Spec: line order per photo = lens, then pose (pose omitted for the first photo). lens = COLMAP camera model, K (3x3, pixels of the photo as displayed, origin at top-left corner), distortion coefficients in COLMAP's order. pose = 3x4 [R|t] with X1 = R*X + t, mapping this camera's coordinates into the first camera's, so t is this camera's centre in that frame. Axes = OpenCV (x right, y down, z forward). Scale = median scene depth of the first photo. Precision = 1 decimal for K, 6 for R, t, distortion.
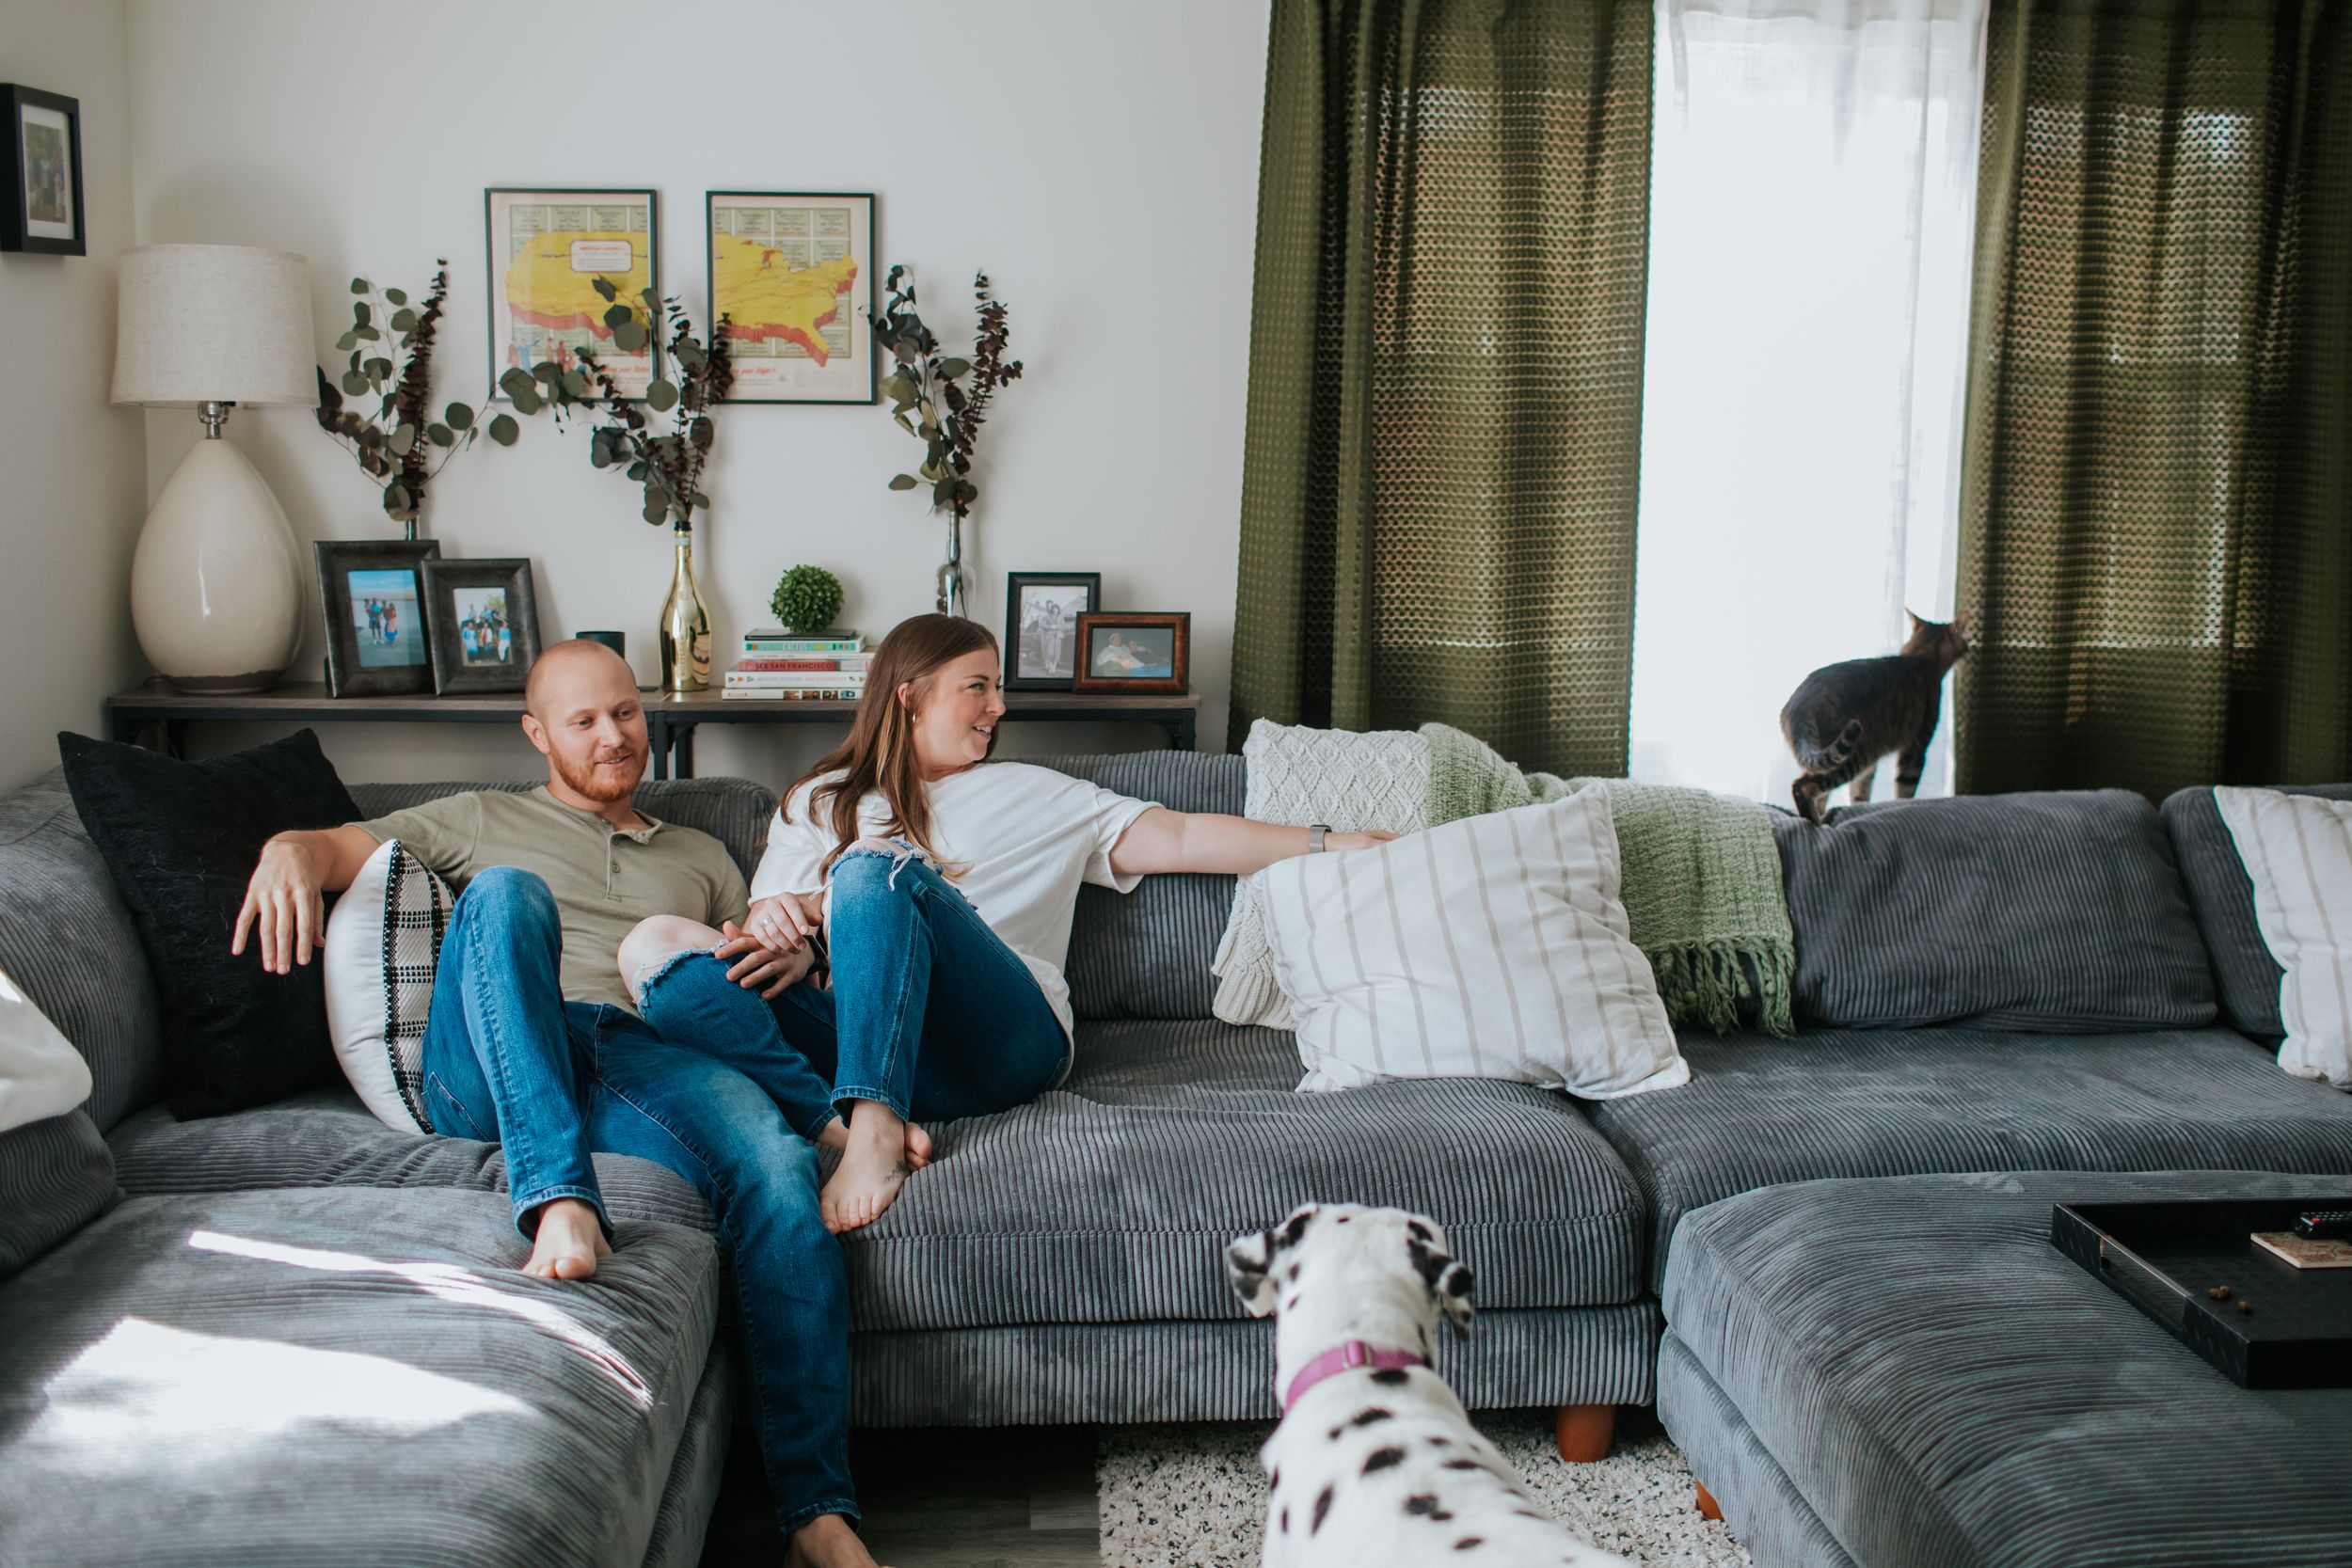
lens RADIAL K [[2323.0, 0, 1164.5], [0, 2323.0, 725.1], [0, 0, 1]] dist [-0.053498, 0.040852]
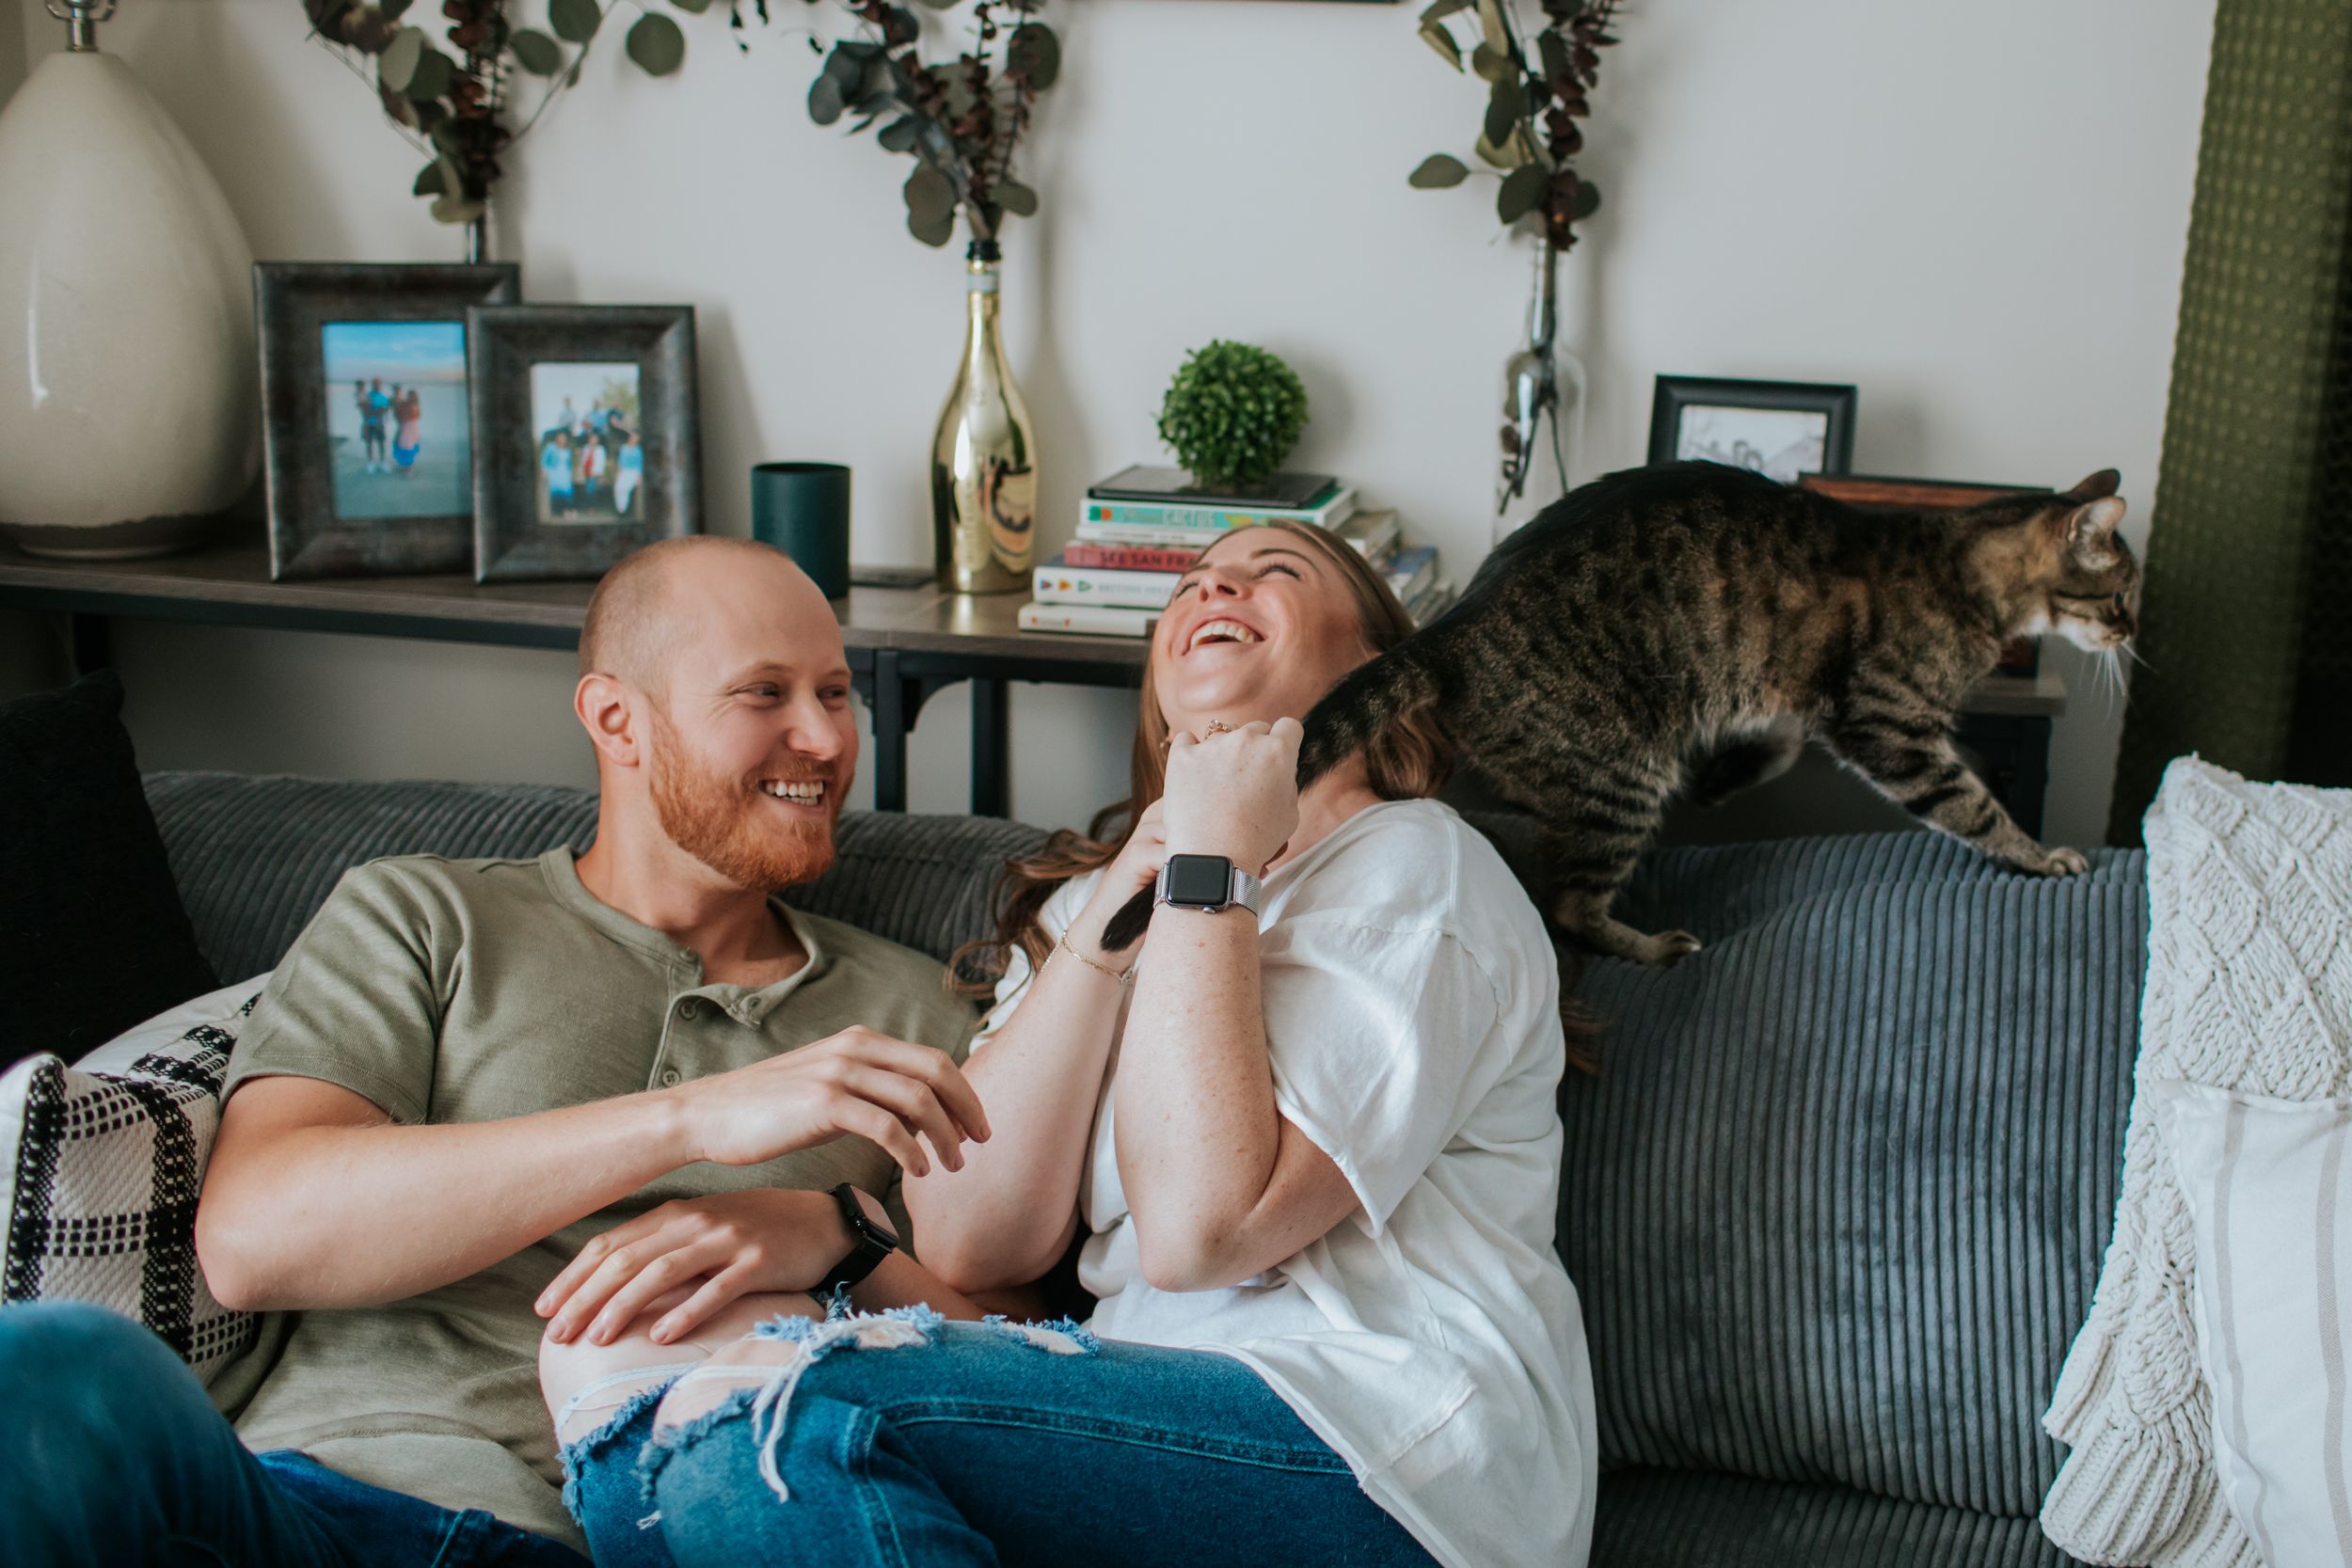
lens RADIAL K [[2635.4, 0, 1390.5], [0, 2635.4, 646.4], [0, 0, 1]] dist [-0.072335, 0.053992]
pose [[0.973522, 0.067346, -0.218447, -0.000615], [-0.048977, 0.994876, 0.088447, -0.056794], [0.223284, -0.075406, 0.971832, 0.484181]]
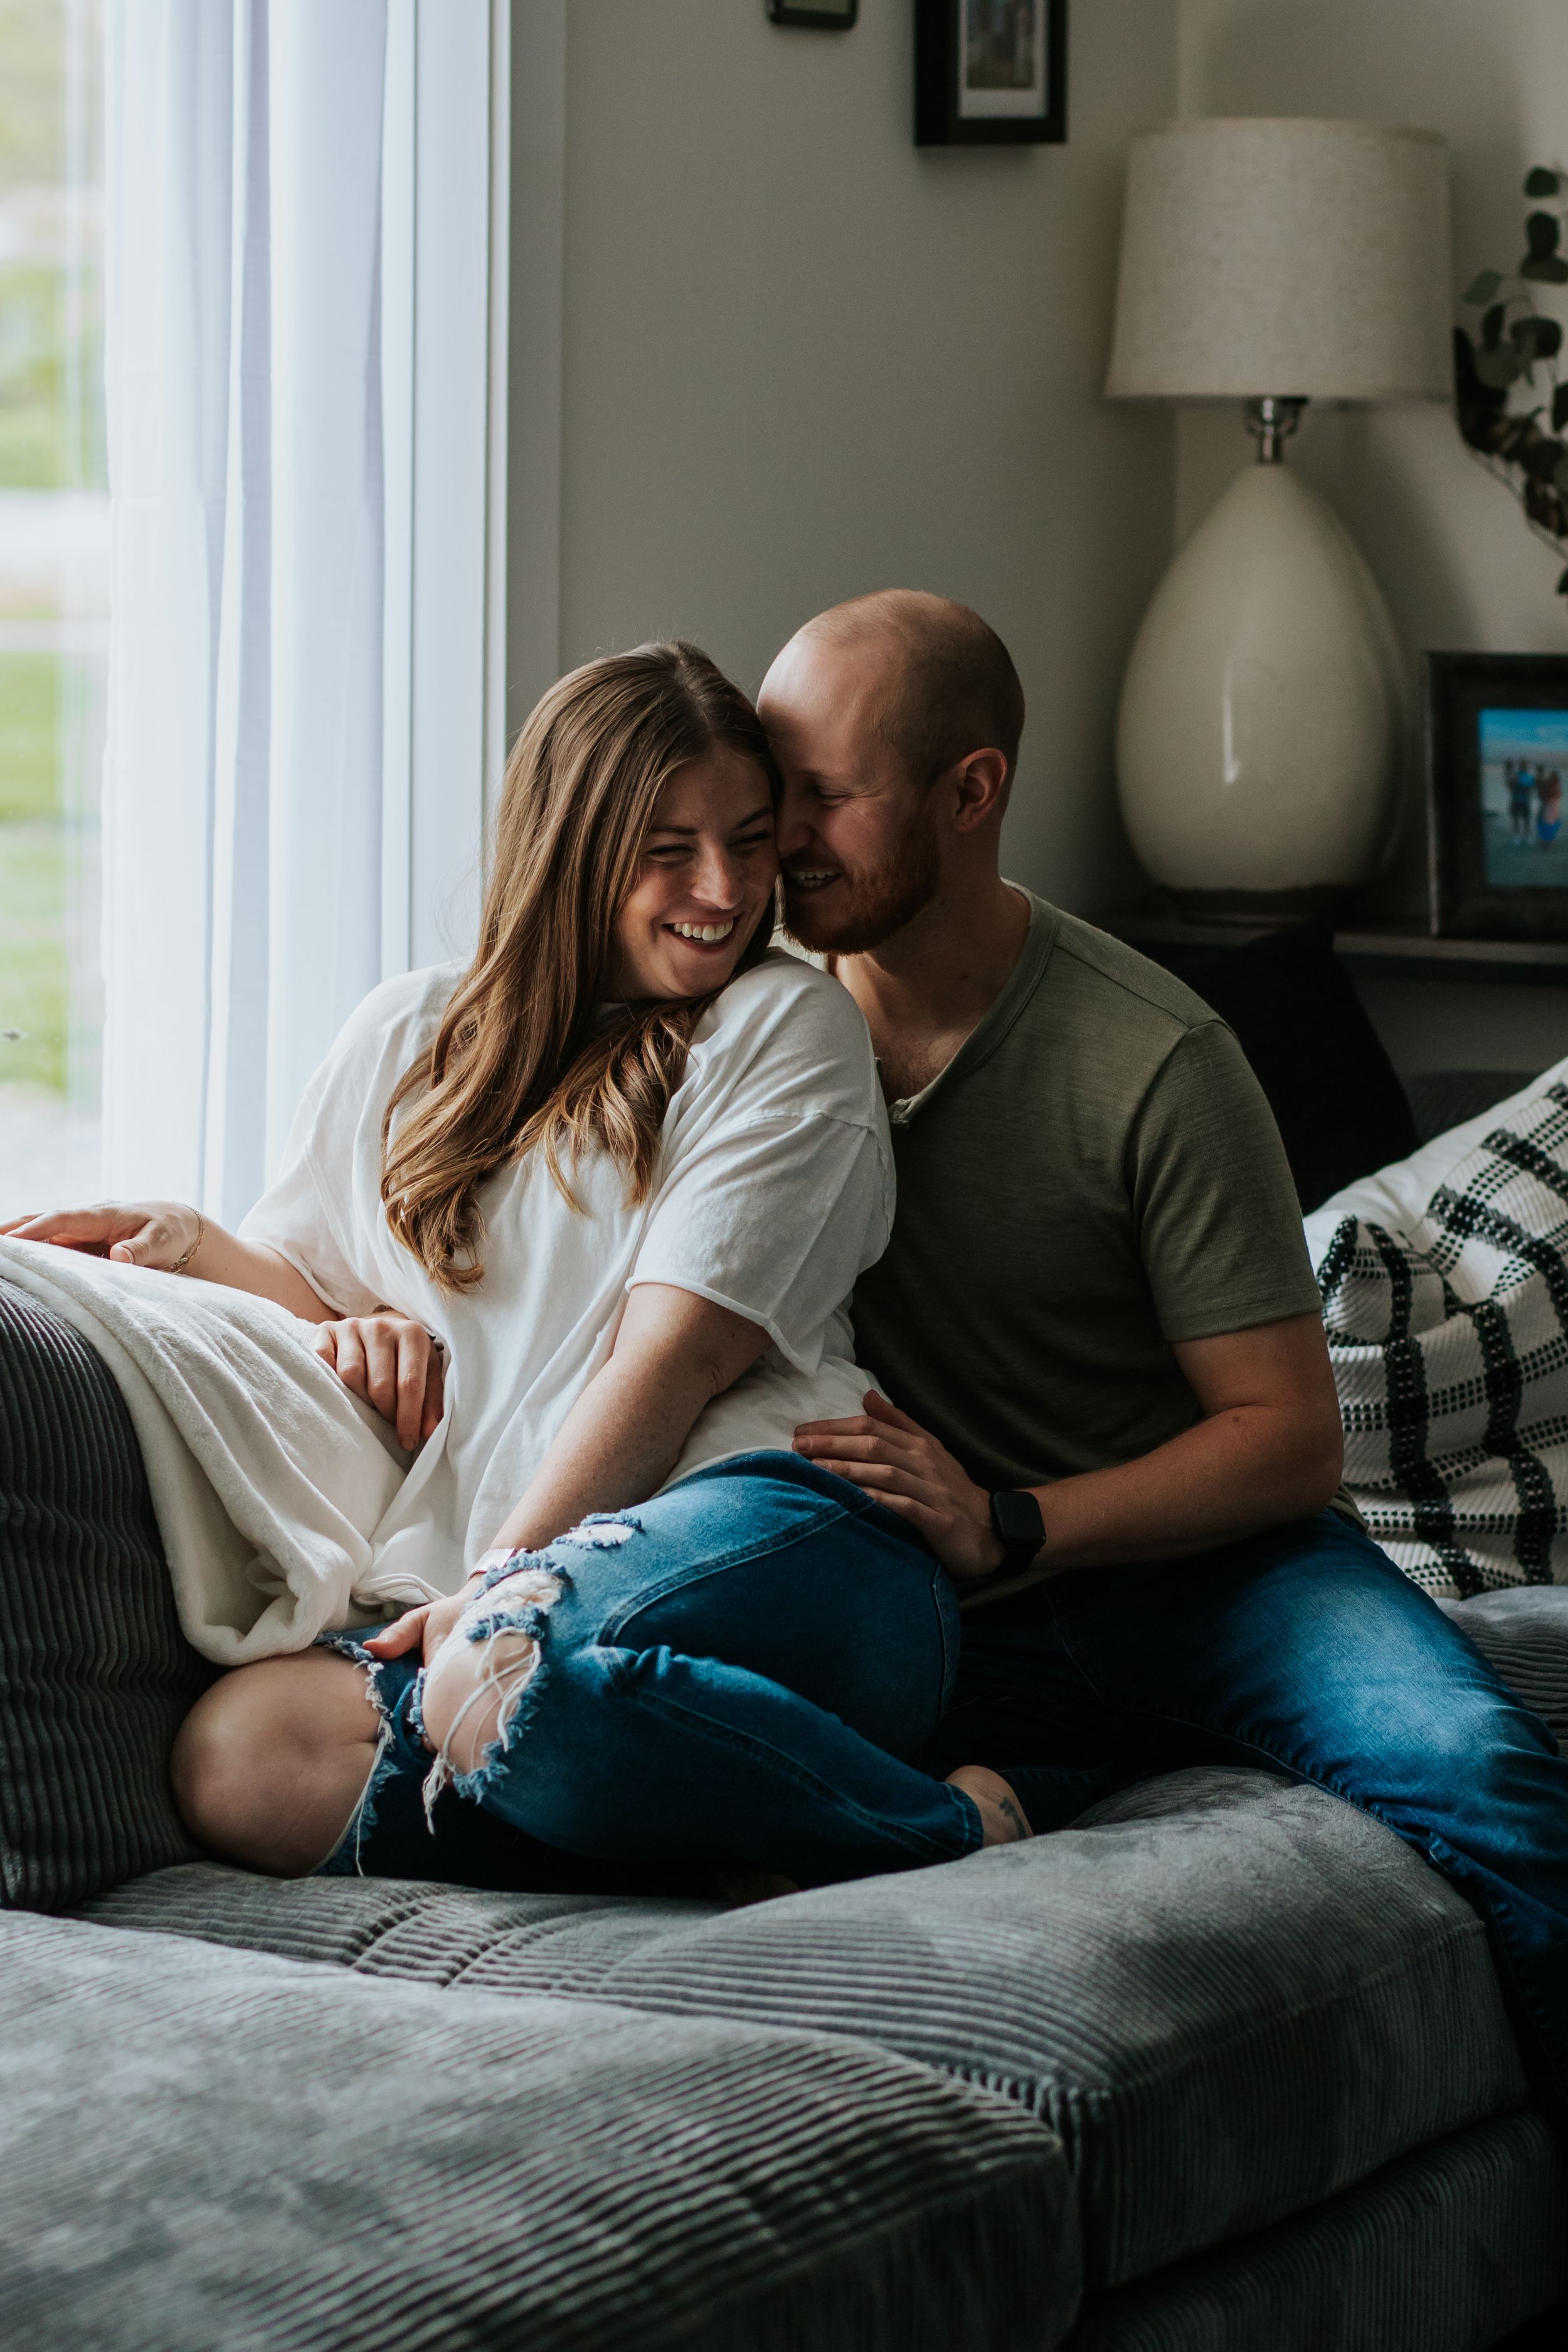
lens RADIAL K [[6809.3, 0, 784.0], [0, 6809.3, 1176.0], [0, 0, 1]] dist [-0.077230, -0.134061]
pose [[0.850364, 0.057995, -0.522988, 0.340736], [-0.069185, 0.997602, -0.001867, 0.055742], [0.521626, 0.037771, 0.852338, -0.432768]]
